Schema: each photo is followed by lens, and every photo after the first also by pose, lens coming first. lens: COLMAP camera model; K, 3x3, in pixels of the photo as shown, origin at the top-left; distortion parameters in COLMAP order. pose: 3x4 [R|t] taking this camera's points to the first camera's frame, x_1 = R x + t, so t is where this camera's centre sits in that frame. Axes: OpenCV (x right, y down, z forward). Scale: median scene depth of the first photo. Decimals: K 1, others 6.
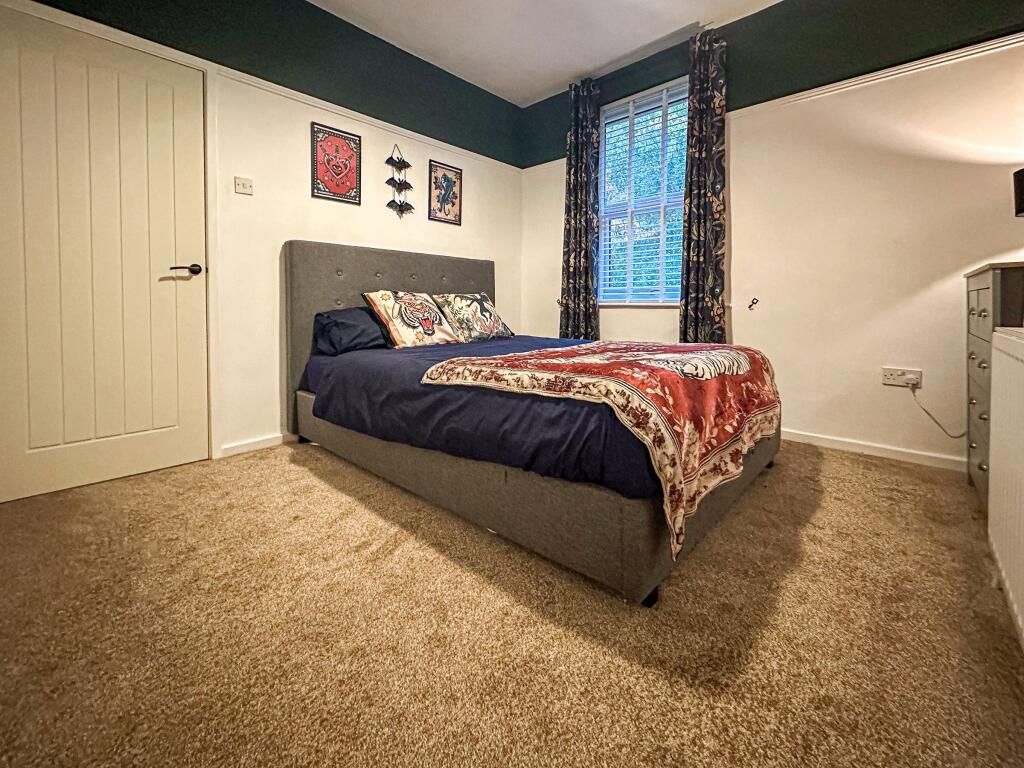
lens RADIAL K [[424.2, 0, 479.1], [0, 424.2, 381.7], [0, 0, 1]] dist [-0.001852, -0.000159]
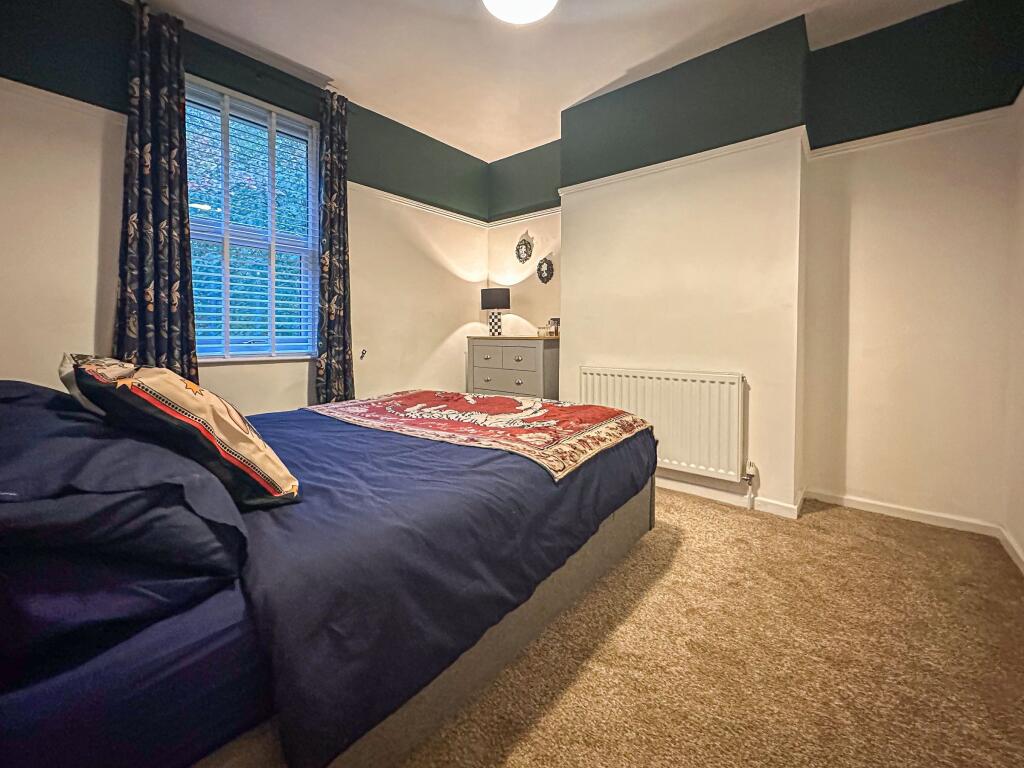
lens RADIAL K [[413.1, 0, 513.8], [0, 413.1, 405.9], [0, 0, 1]] dist [0.000884, 0.000101]
pose [[-0.079854, -0.163184, 0.983359, -0.551612], [0.175494, 0.968798, 0.175019, -0.179704], [-0.981237, 0.186550, -0.048724, 0.697532]]
